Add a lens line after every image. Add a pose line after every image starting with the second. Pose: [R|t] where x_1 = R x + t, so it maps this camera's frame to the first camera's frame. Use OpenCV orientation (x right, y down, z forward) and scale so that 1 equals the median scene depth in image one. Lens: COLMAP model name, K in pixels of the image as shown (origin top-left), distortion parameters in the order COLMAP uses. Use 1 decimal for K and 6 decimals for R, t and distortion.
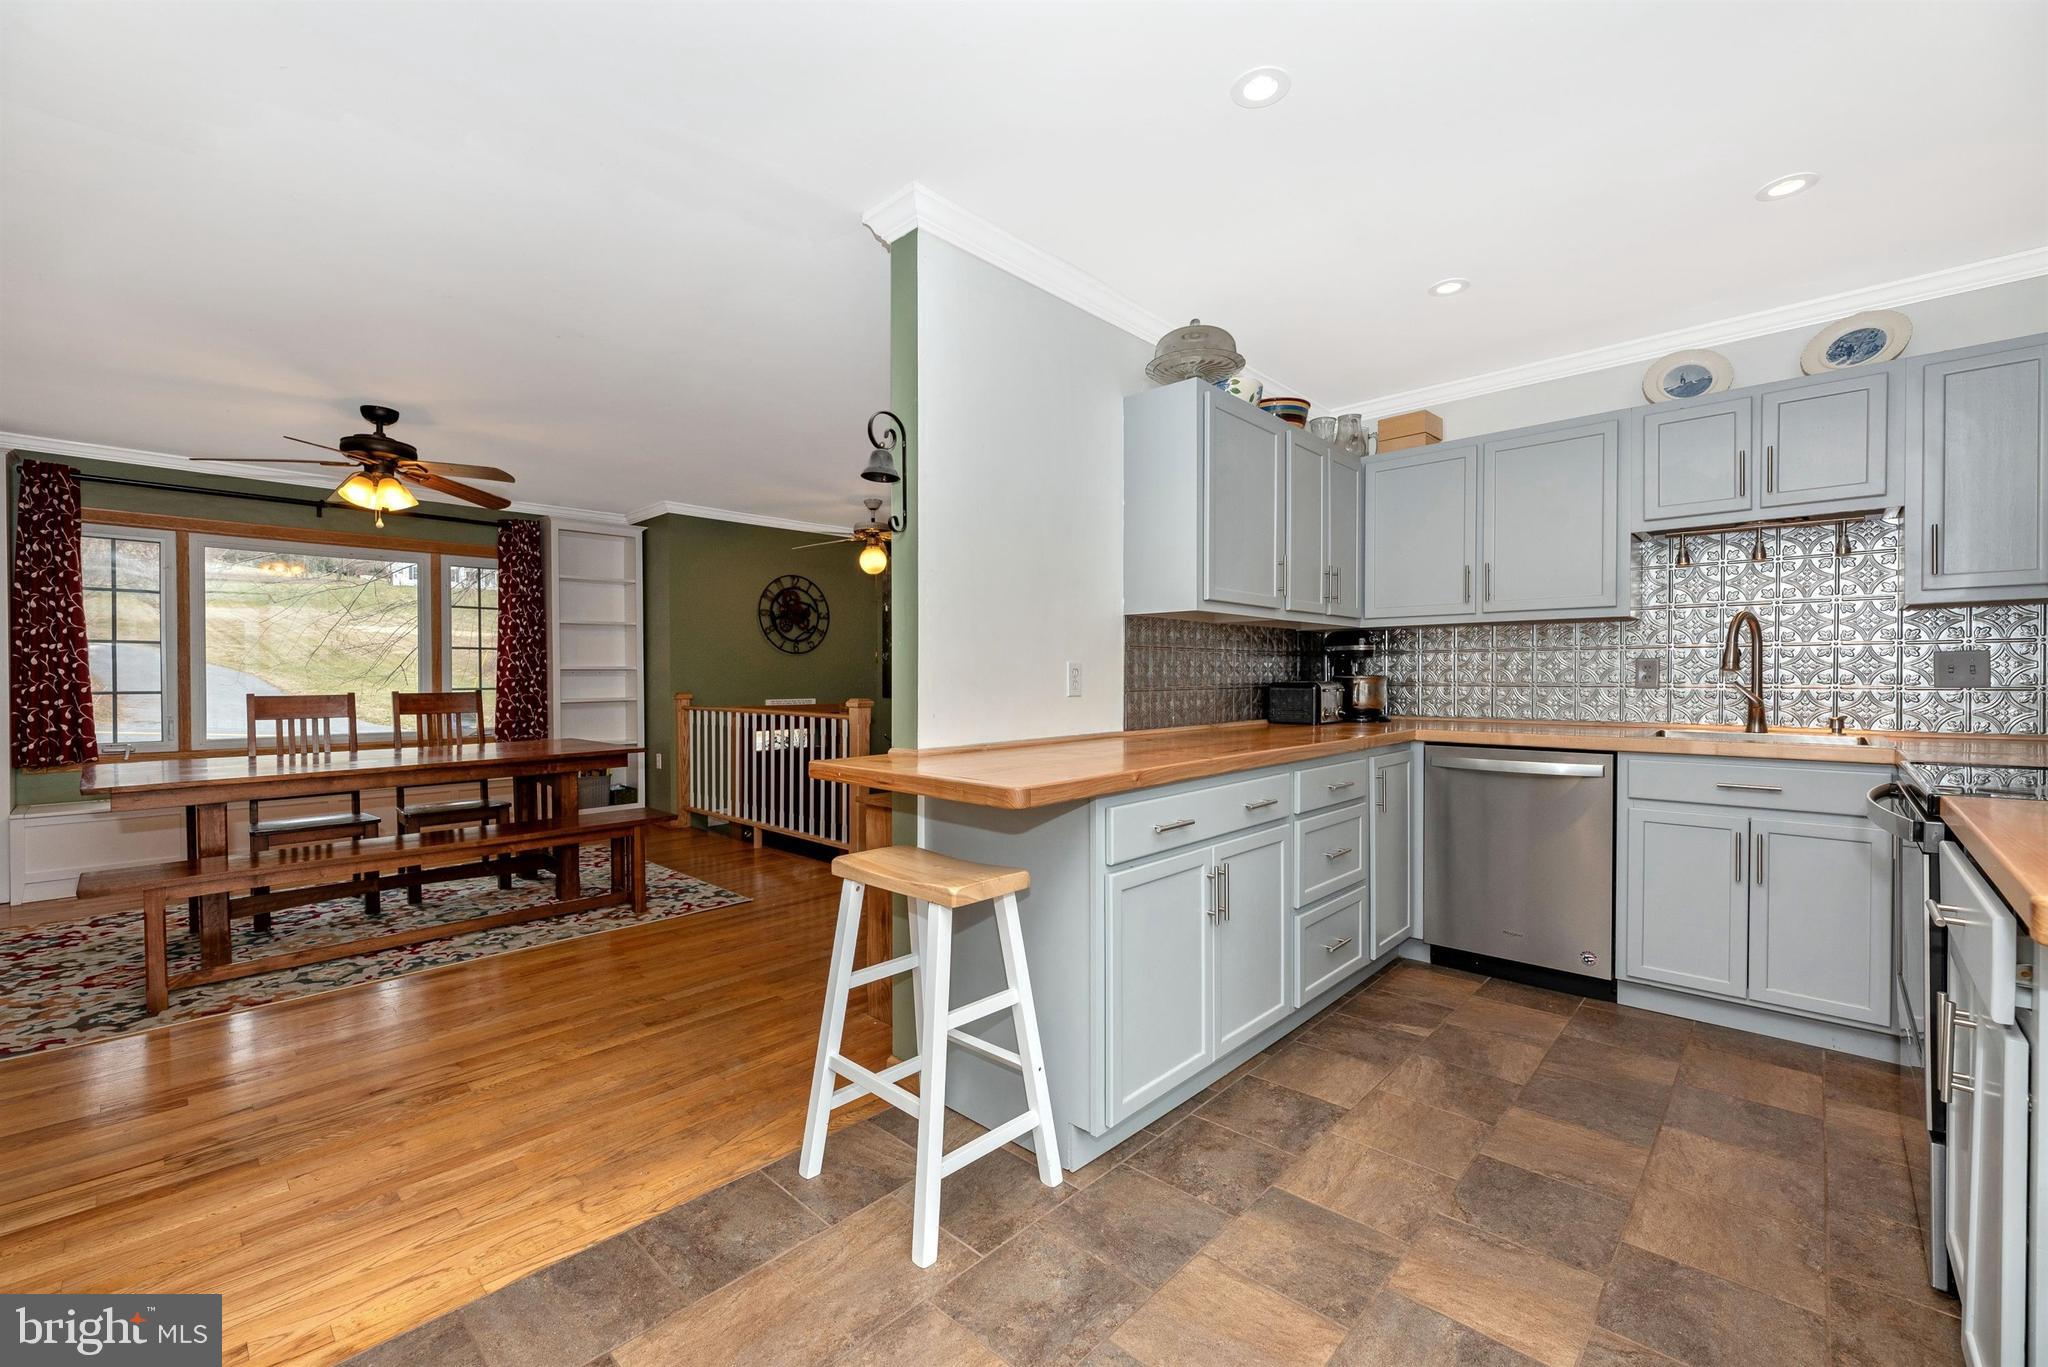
lens RADIAL K [[850.6, 0, 1002.3], [0, 850.6, 670.7], [0, 0, 1]] dist [0.004098, 0.000285]
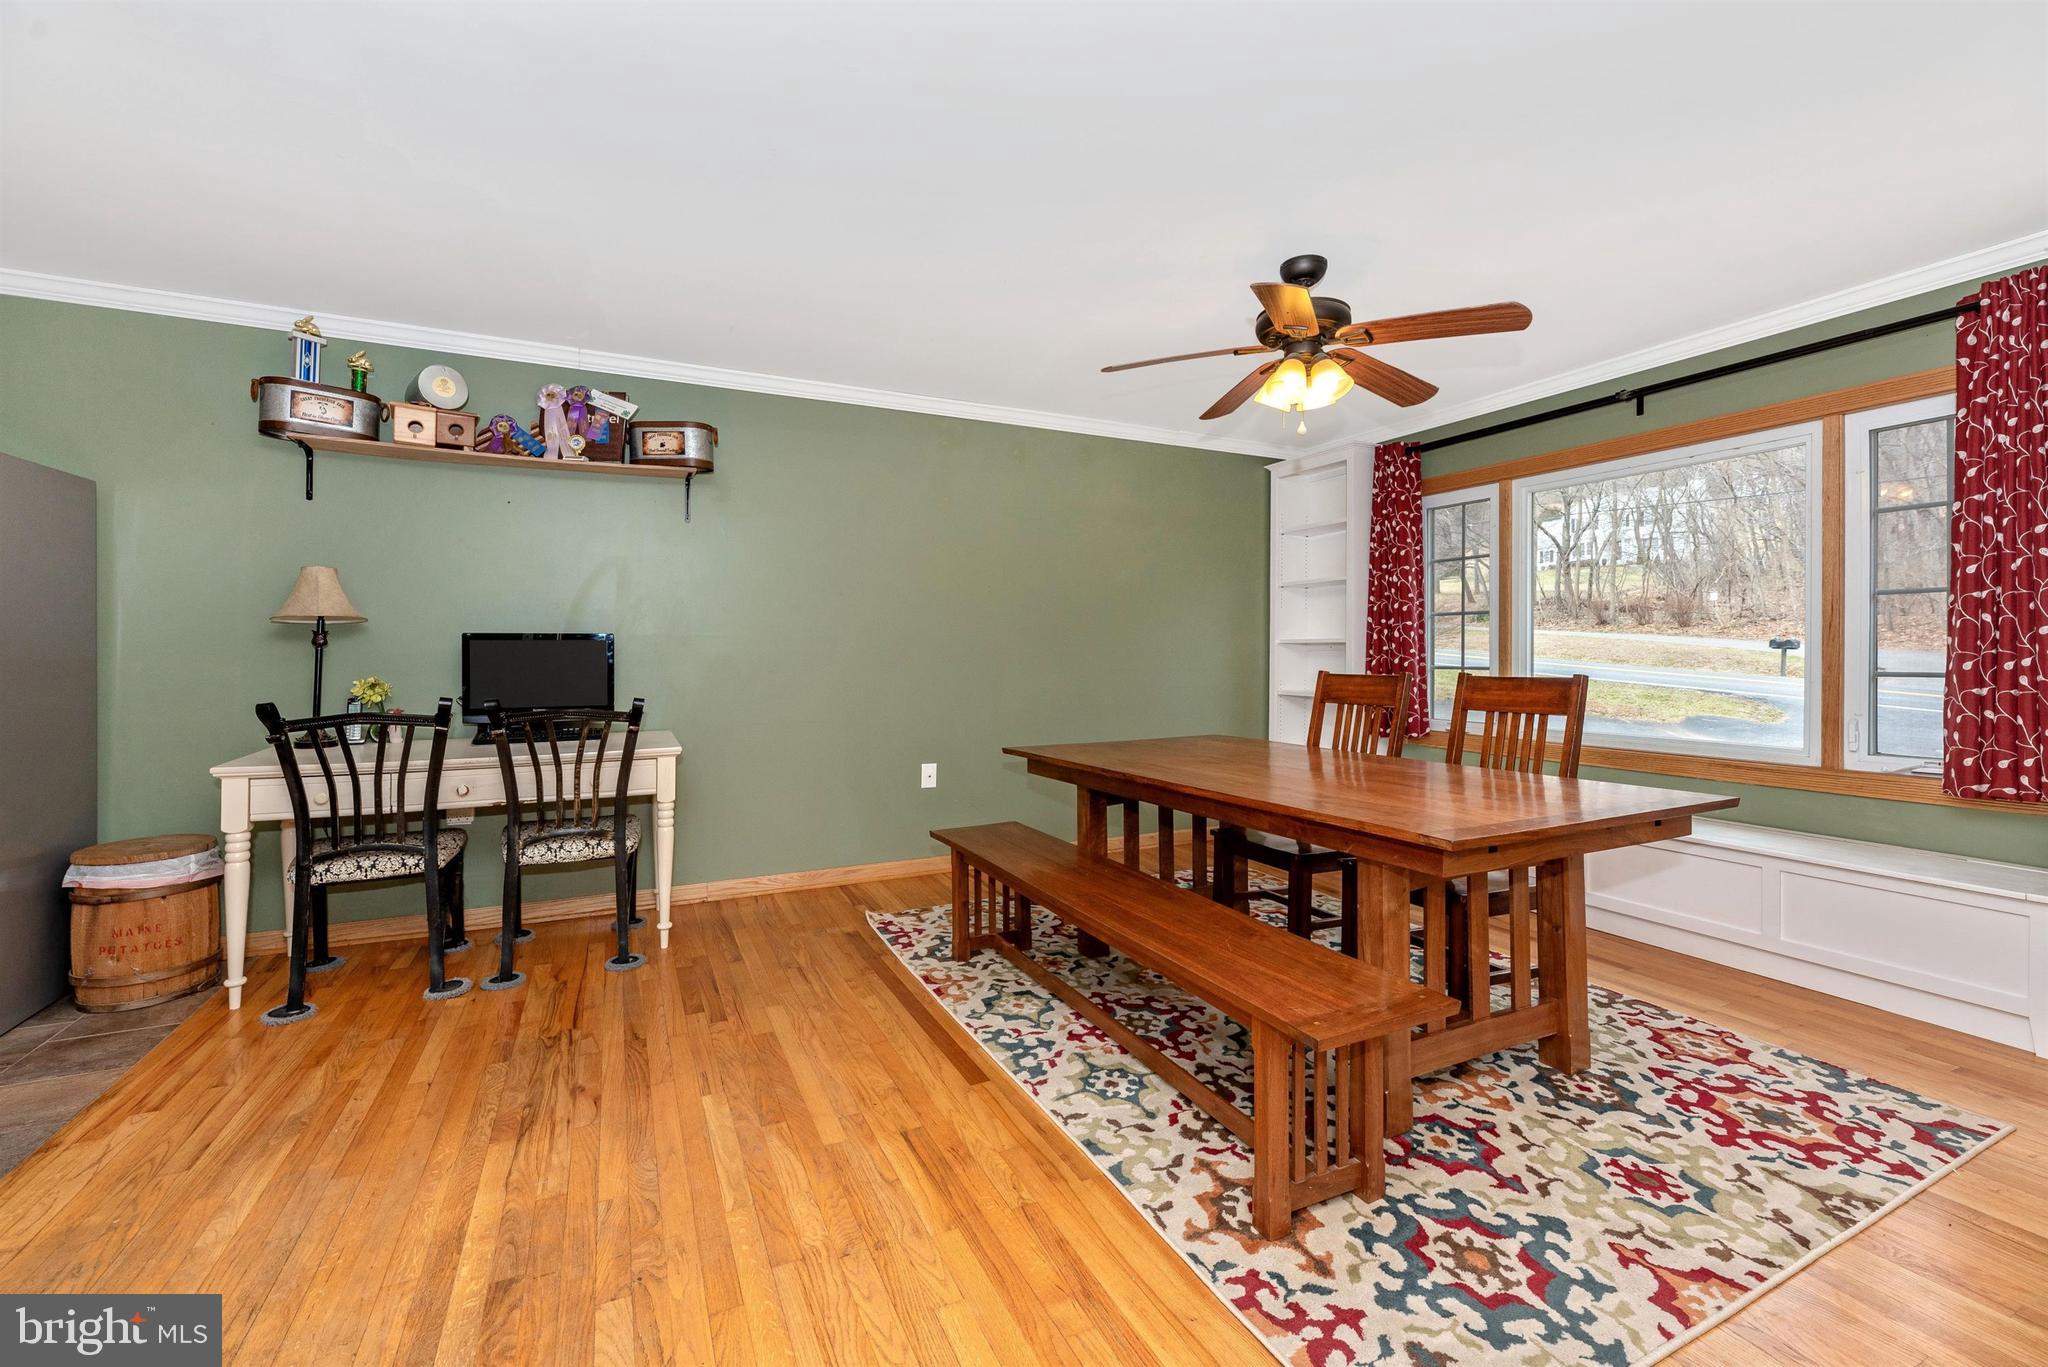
lens RADIAL K [[850.6, 0, 1021.1], [0, 850.6, 637.4], [0, 0, 1]] dist [0.004098, 0.000285]
pose [[-0.327026, -0.018683, -0.944831, -0.002497], [0.004941, 0.999757, -0.021480, 0.011103], [0.945002, -0.011693, -0.326854, 0.971057]]
